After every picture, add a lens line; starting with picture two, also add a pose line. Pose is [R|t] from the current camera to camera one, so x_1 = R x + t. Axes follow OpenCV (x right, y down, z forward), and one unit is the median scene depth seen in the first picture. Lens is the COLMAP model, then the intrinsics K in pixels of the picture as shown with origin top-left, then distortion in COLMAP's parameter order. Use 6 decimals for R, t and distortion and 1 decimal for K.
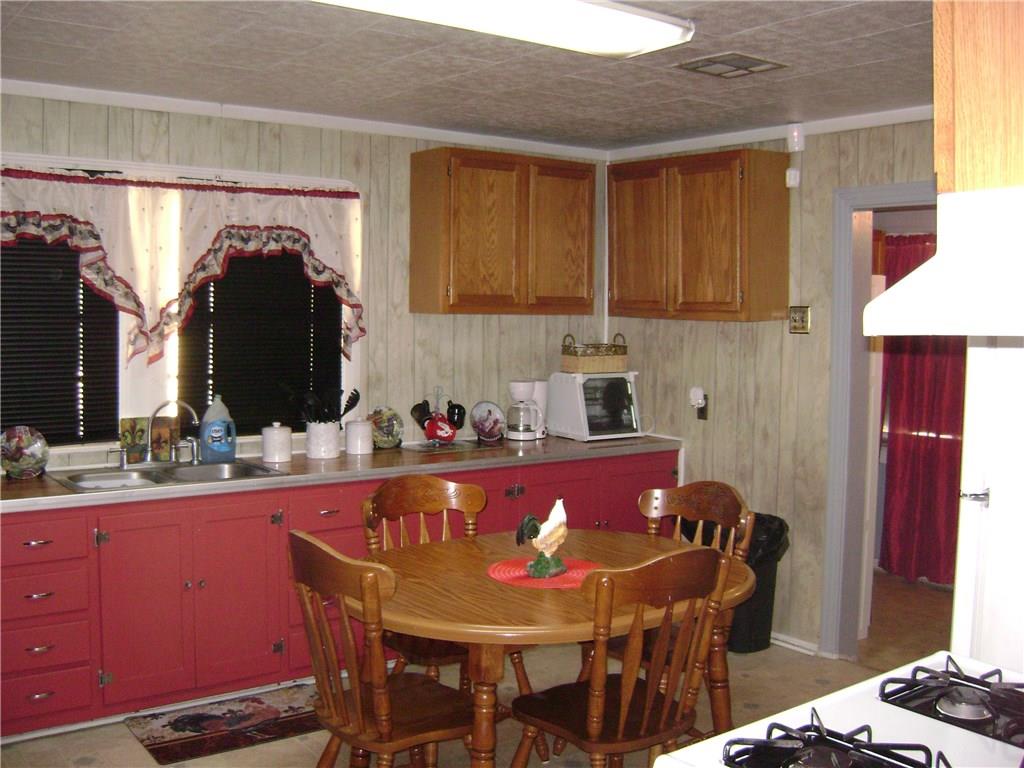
lens RADIAL K [[1141.7, 0, 511.2], [0, 1141.7, 381.9], [0, 0, 1]] dist [-0.035176, 0.000000]
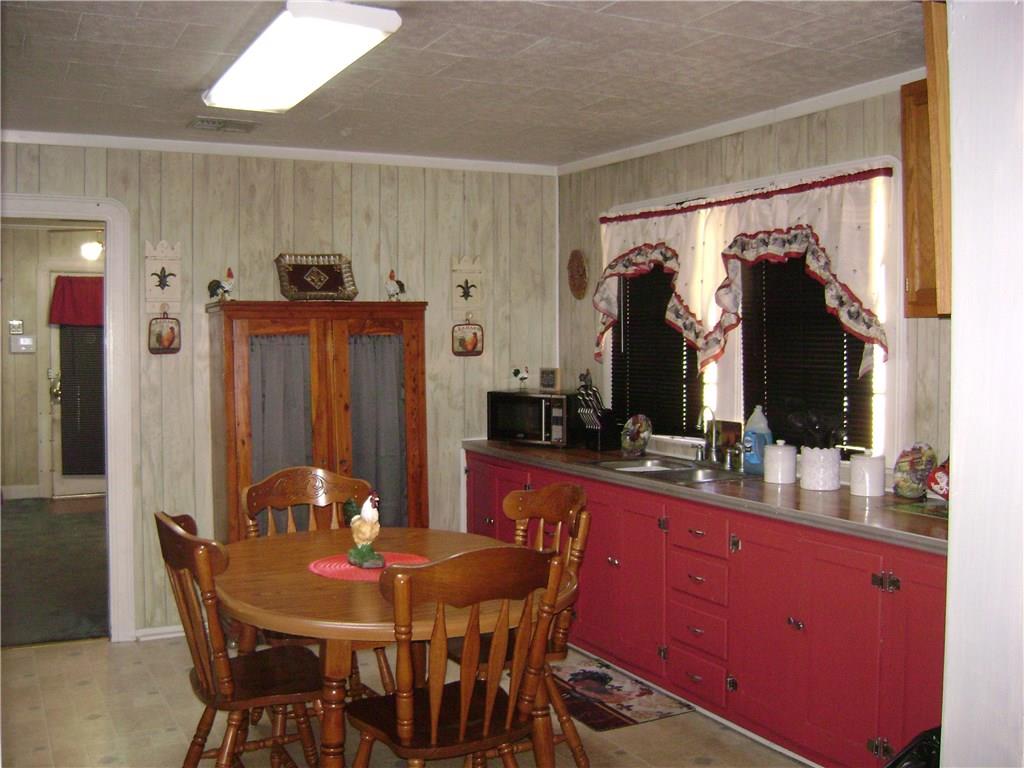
lens RADIAL K [[1141.7, 0, 512.2], [0, 1141.7, 384.3], [0, 0, 1]] dist [-0.035176, 0.000000]
pose [[-0.183738, 0.029513, -0.982532, 0.776827], [-0.066263, 0.996904, 0.042336, -0.035934], [0.980739, 0.072885, -0.181213, 1.002937]]
